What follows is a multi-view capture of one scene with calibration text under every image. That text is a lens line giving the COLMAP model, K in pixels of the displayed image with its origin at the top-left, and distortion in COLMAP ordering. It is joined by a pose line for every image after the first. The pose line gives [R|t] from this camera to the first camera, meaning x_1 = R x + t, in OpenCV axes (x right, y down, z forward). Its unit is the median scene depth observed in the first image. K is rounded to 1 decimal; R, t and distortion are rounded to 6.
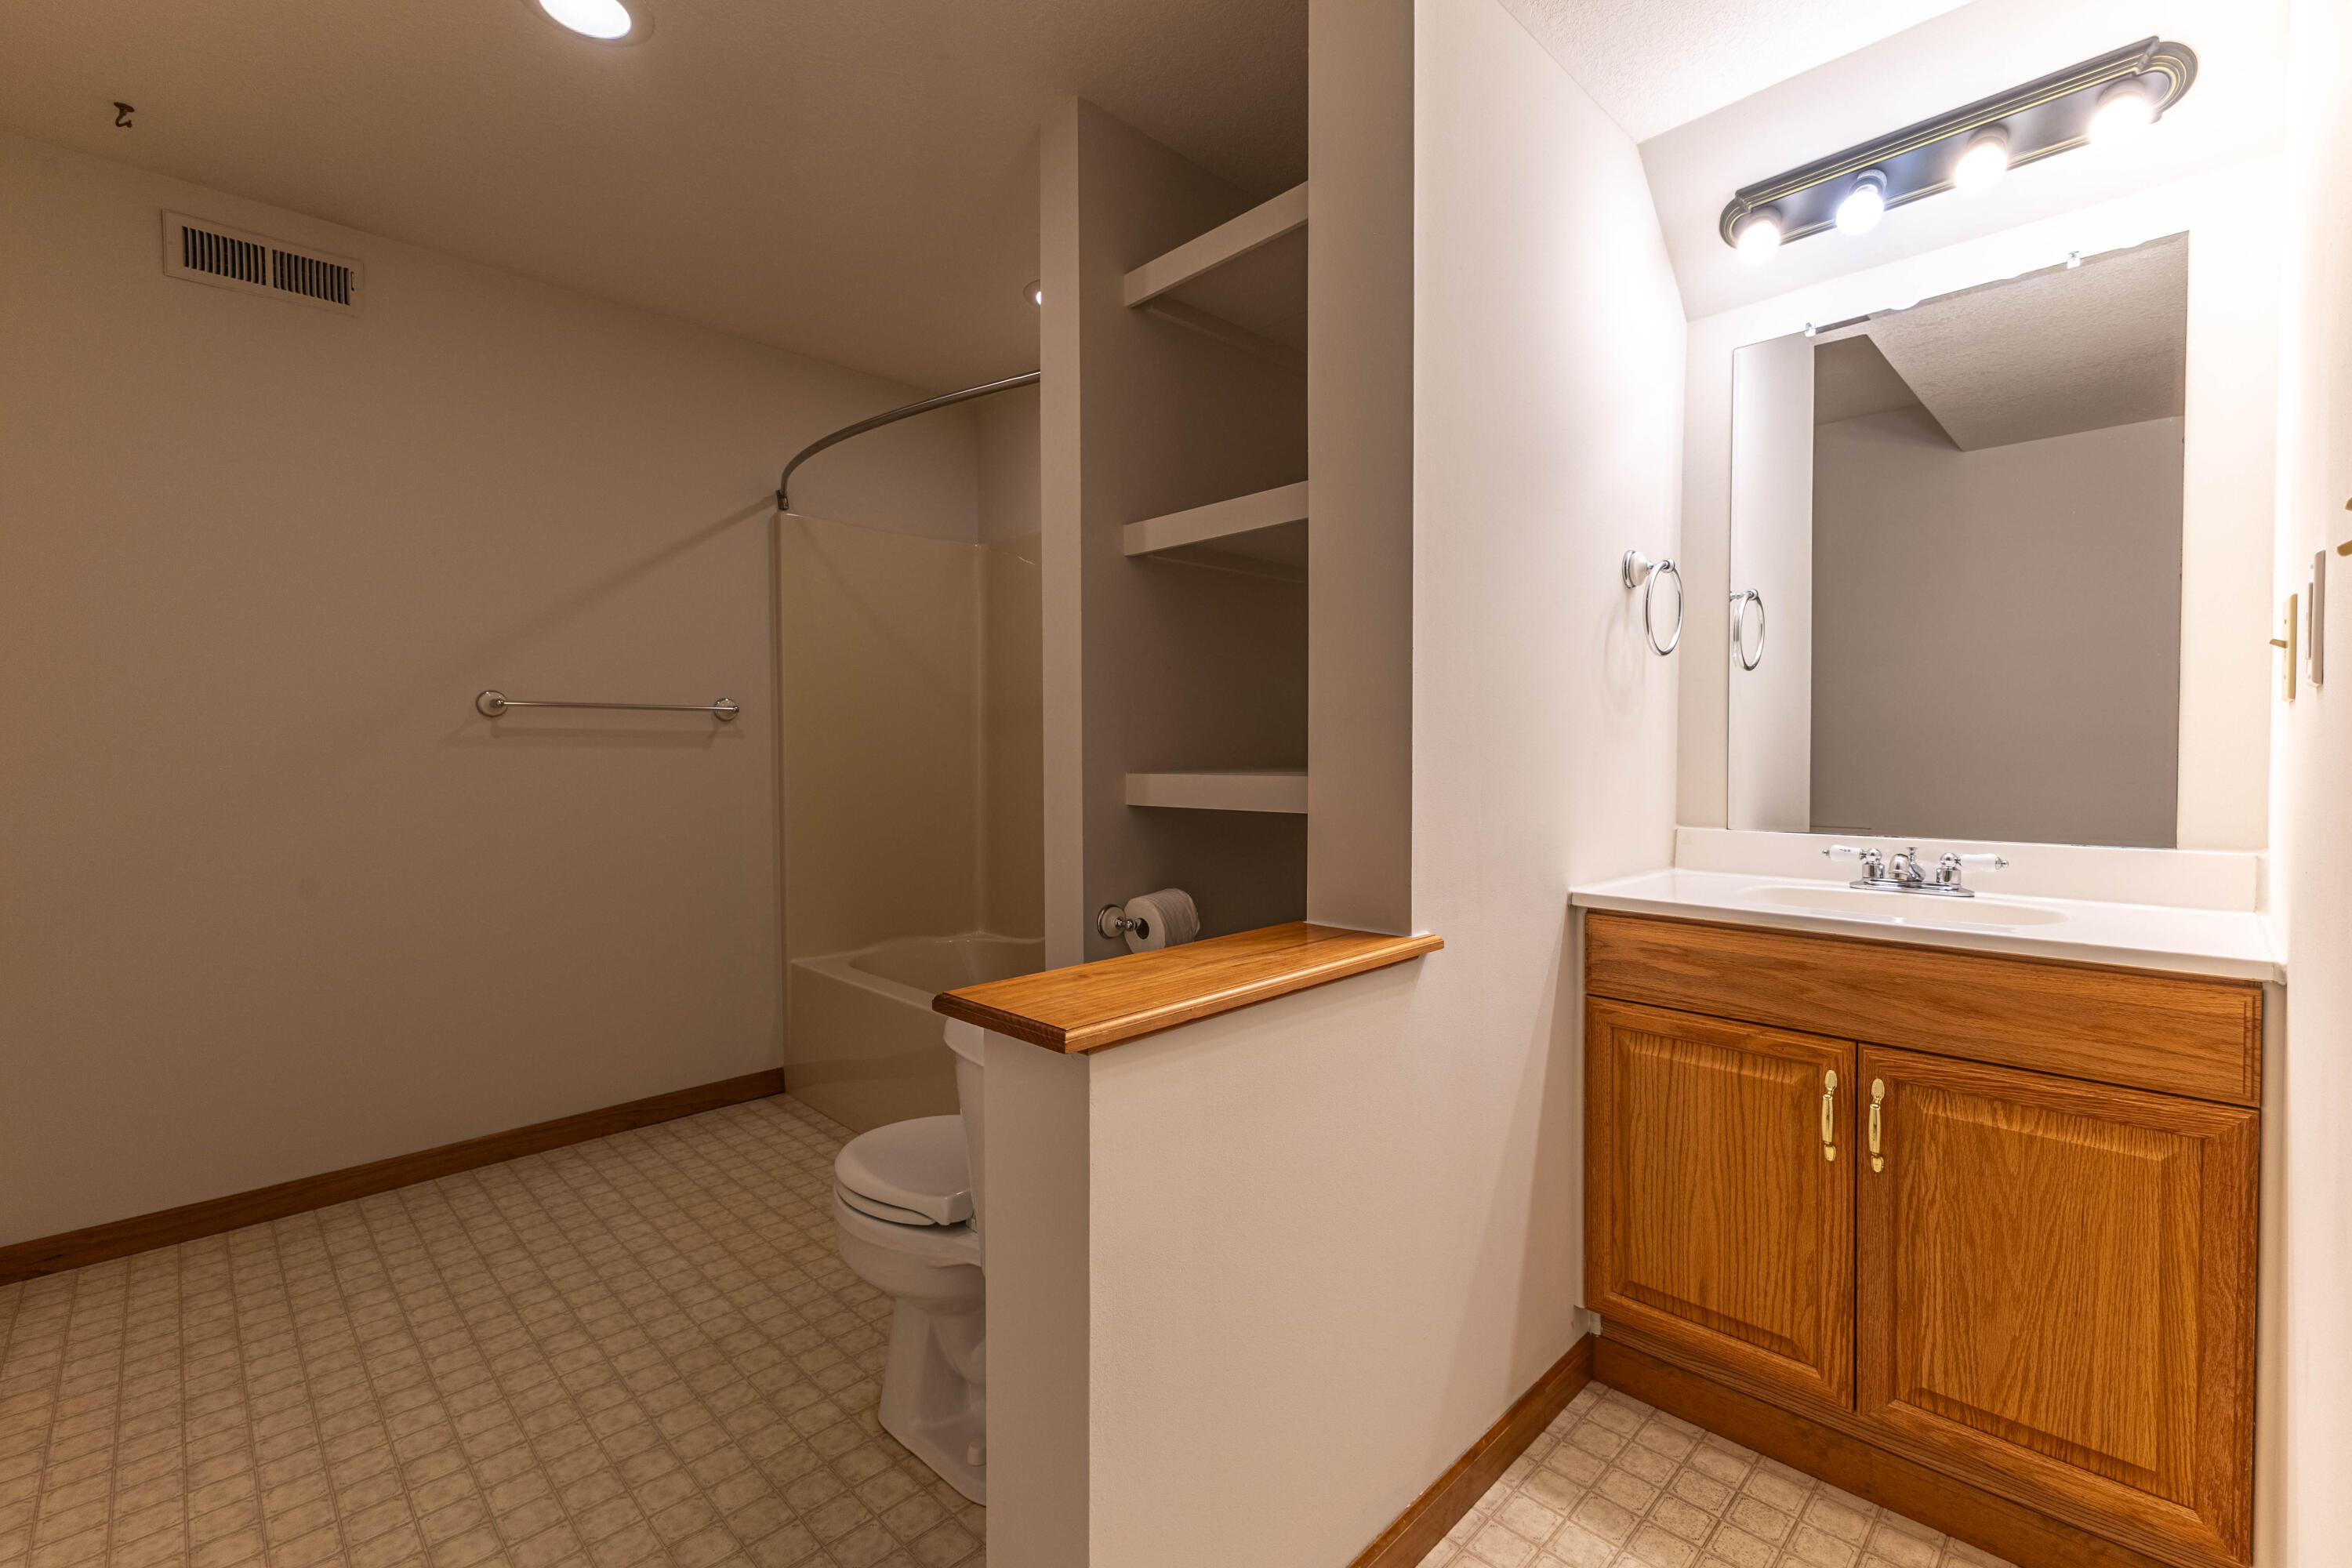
lens RADIAL K [[1013.1, 0, 1178.6], [0, 1013.1, 777.7], [0, 0, 1]] dist [0.009238, 0.000491]
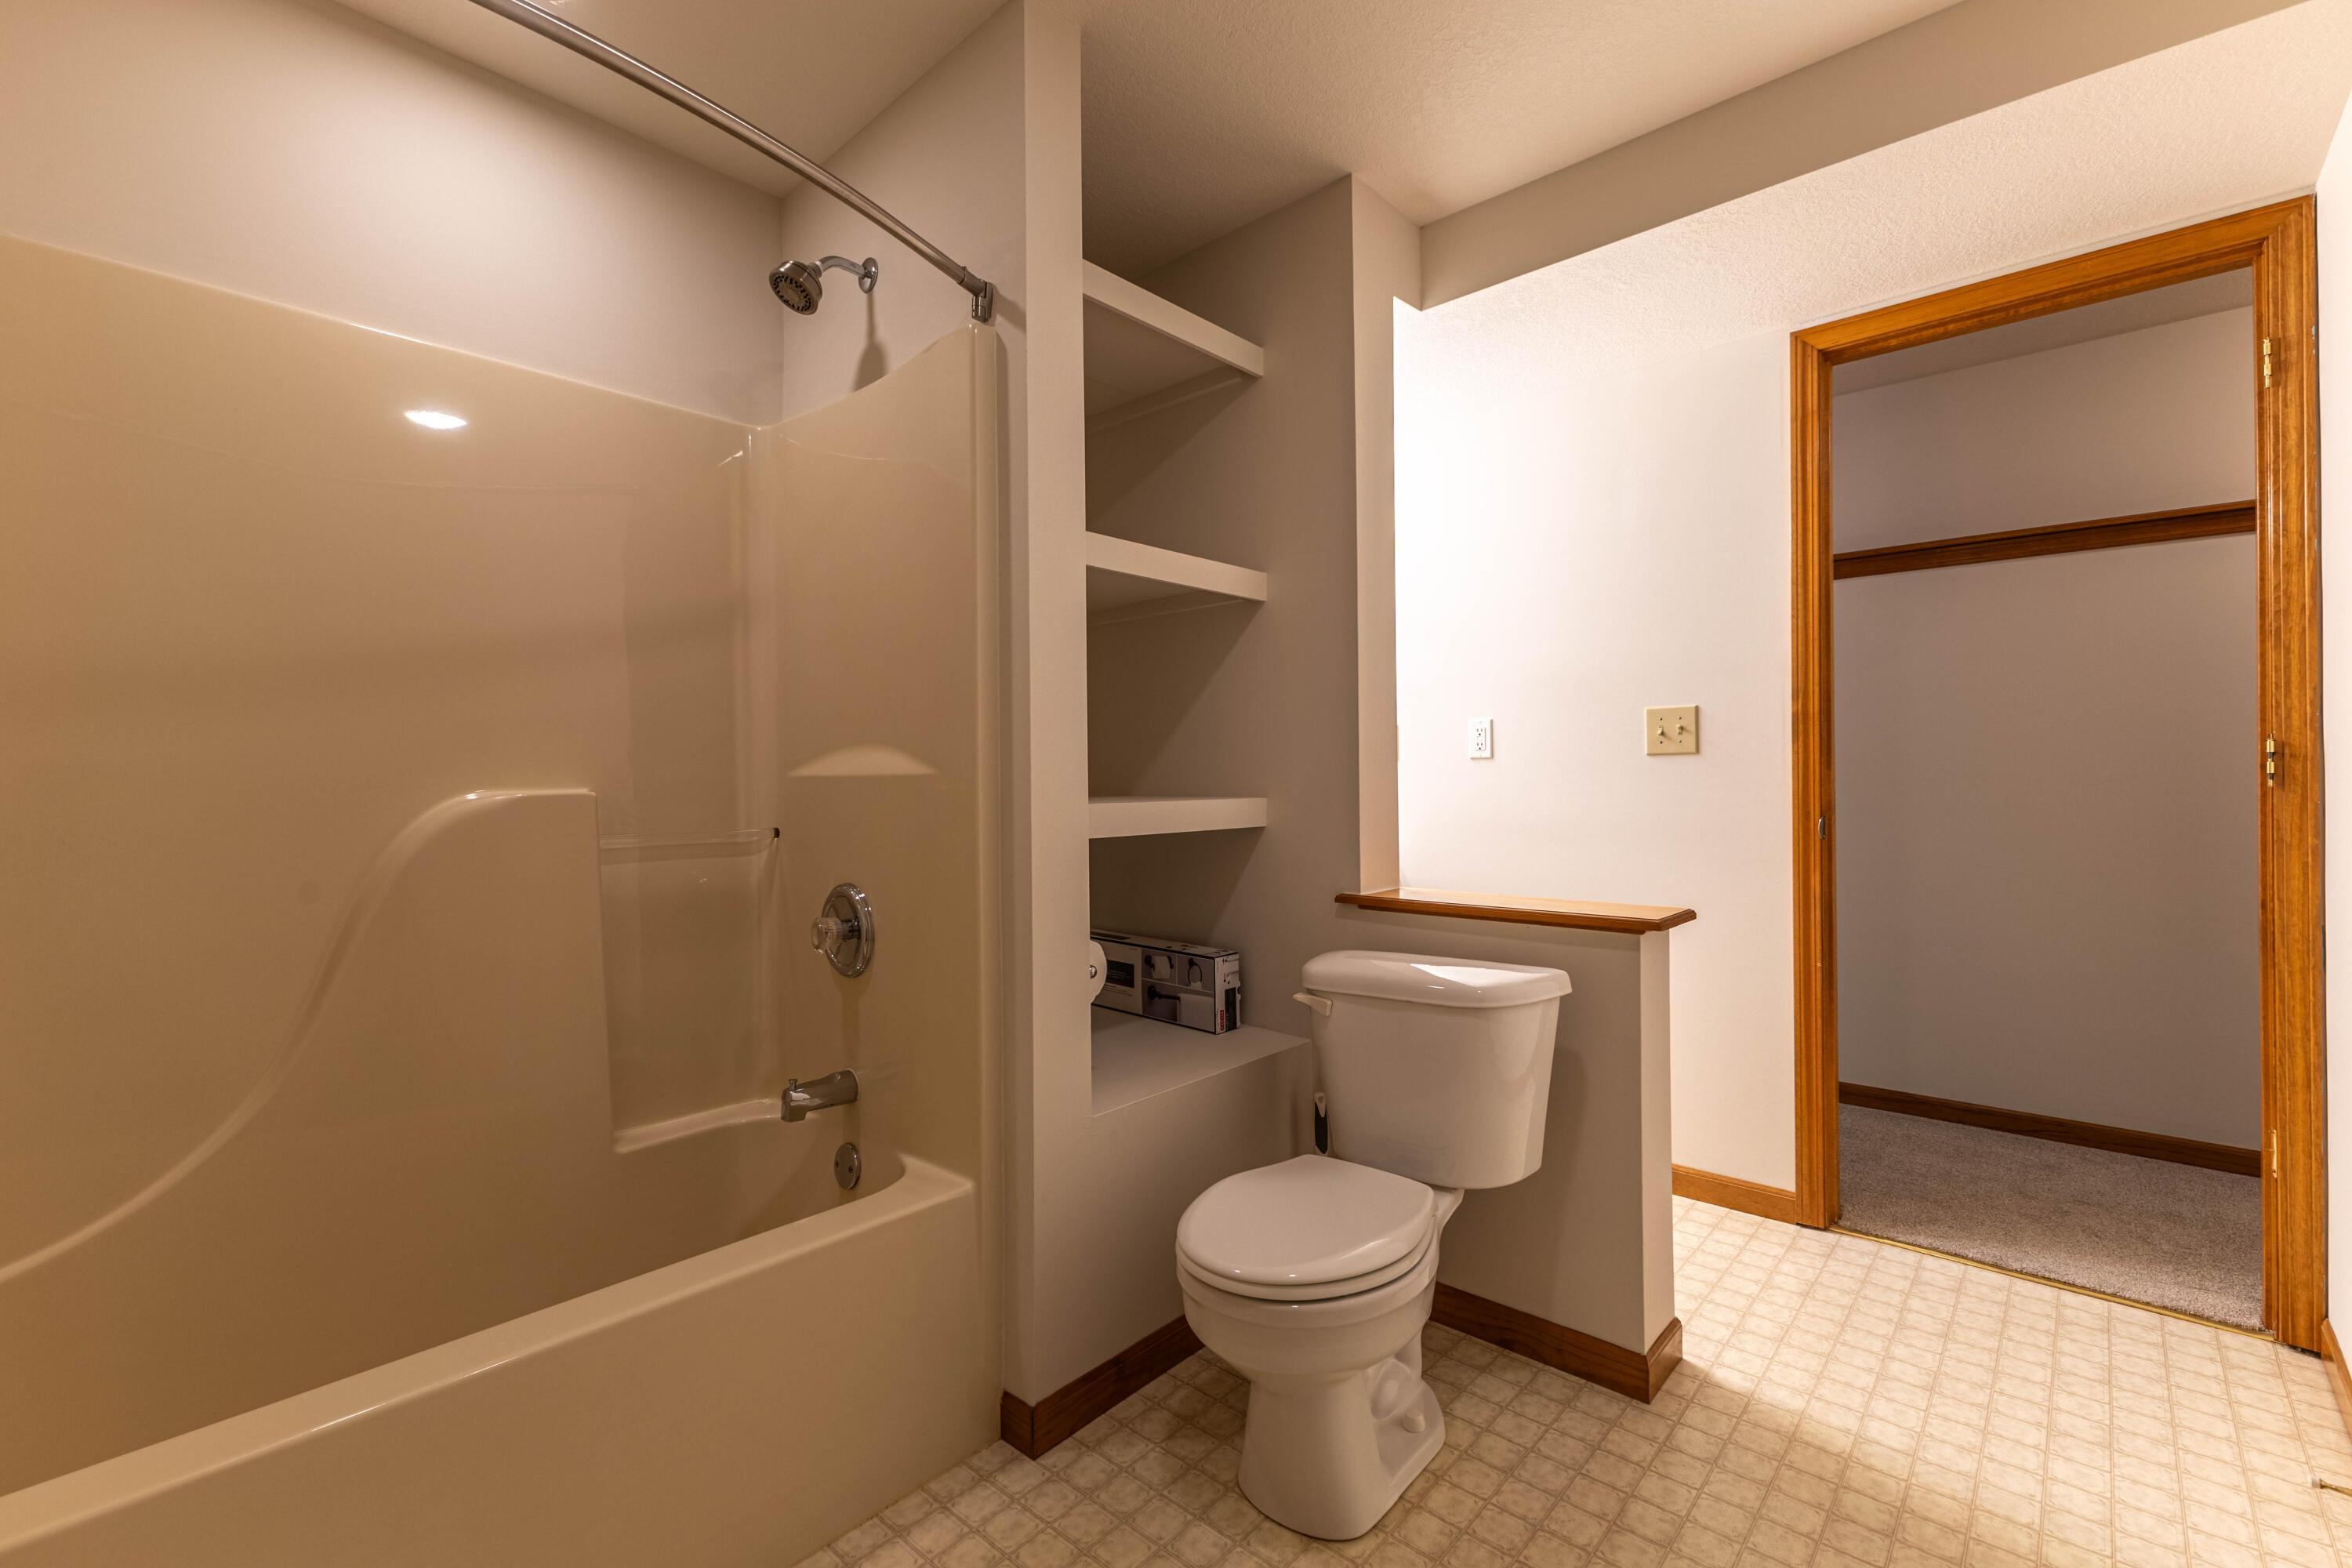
lens RADIAL K [[1013.1, 0, 1178.6], [0, 1013.1, 777.7], [0, 0, 1]] dist [0.009238, 0.000491]
pose [[-0.050856, 0.008154, 0.998673, -1.613154], [0.041335, 0.999127, -0.006053, -0.035097], [-0.997850, 0.040972, -0.051149, 1.617594]]
